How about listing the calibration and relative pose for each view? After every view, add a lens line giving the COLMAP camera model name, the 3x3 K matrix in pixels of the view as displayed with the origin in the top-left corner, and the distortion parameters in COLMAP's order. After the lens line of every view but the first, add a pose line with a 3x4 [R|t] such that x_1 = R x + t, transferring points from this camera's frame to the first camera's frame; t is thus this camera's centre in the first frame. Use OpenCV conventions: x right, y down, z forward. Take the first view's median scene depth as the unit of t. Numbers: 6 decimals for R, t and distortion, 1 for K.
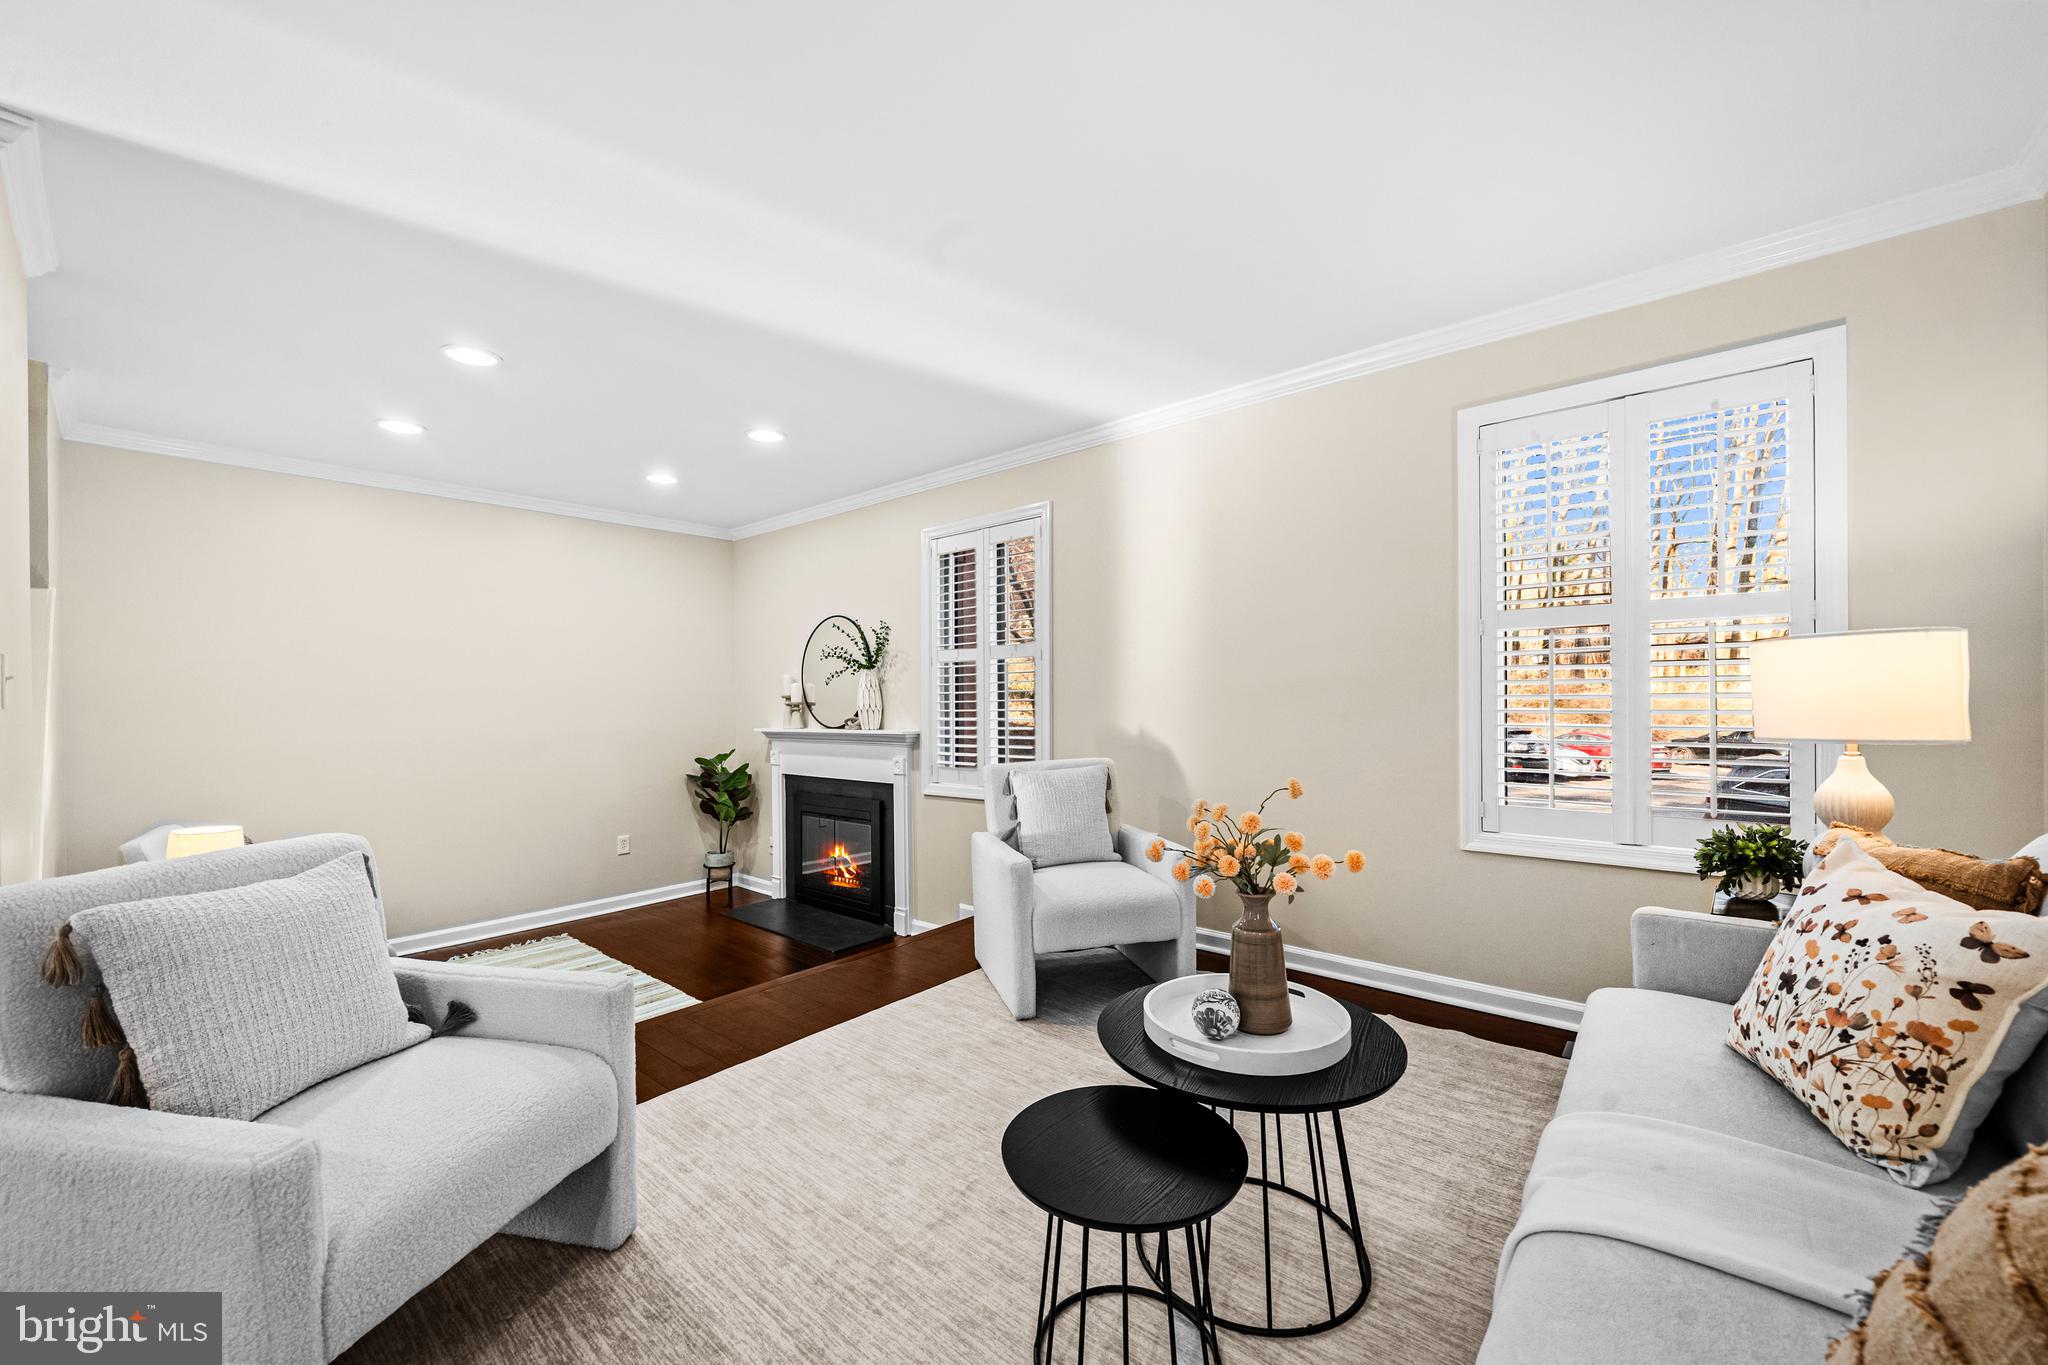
lens RADIAL K [[790.8, 0, 1031.9], [0, 790.8, 695.1], [0, 0, 1]] dist [0.001727, 0.000209]
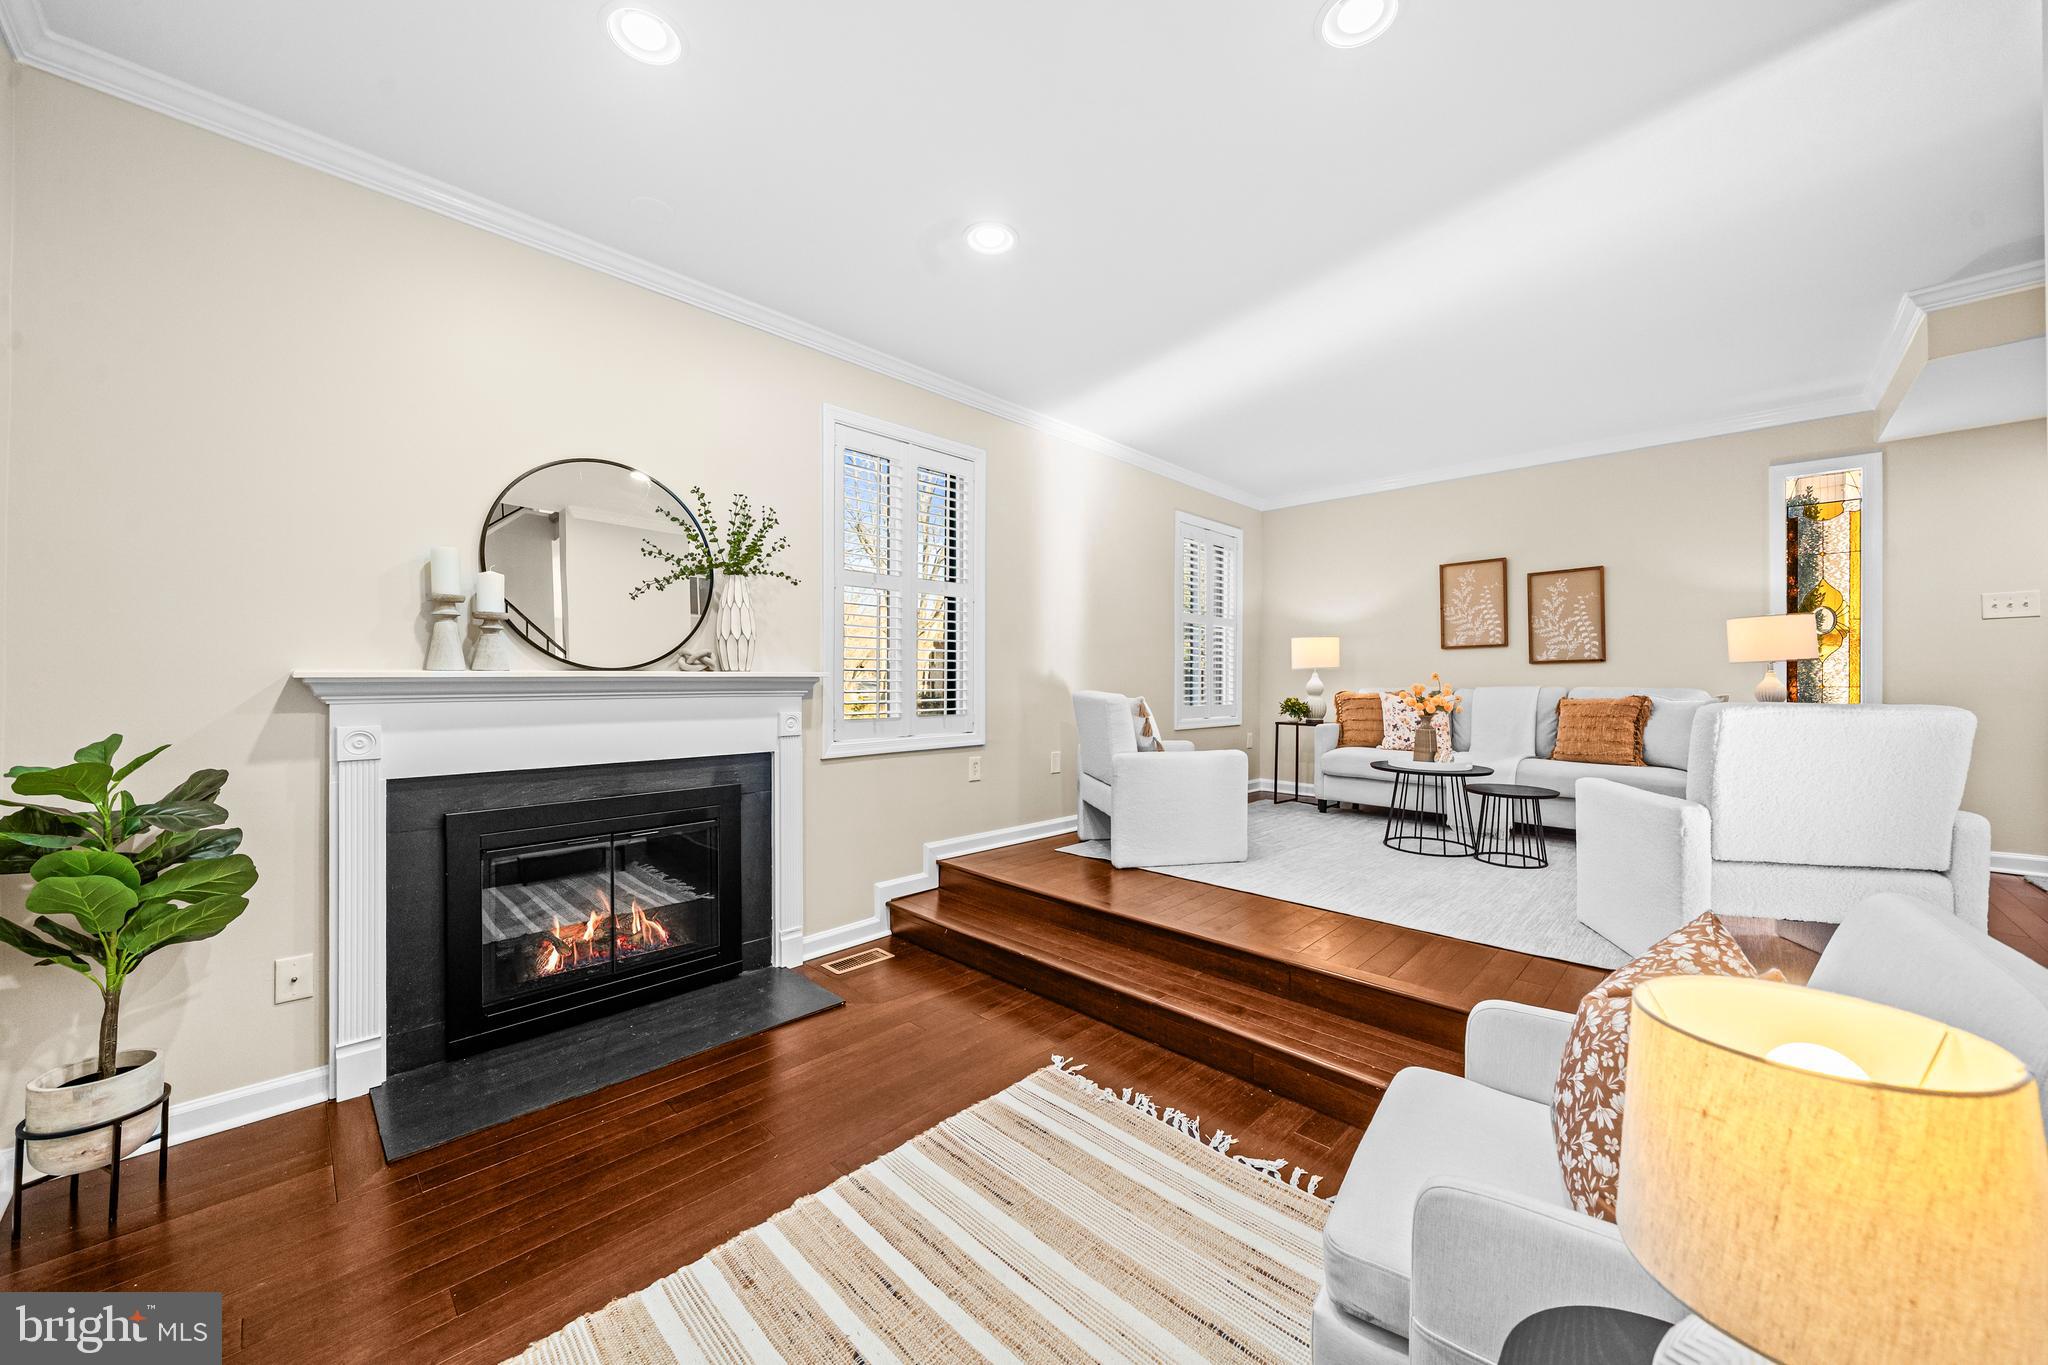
lens RADIAL K [[739.1, 0, 1029.5], [0, 739.1, 675.9], [0, 0, 1]] dist [-0.003153, -0.000141]
pose [[0.078019, 0.018971, 0.996771, -1.181598], [-0.006357, 0.999808, -0.018531, 0.083802], [-0.996932, -0.004890, 0.078124, 1.077999]]
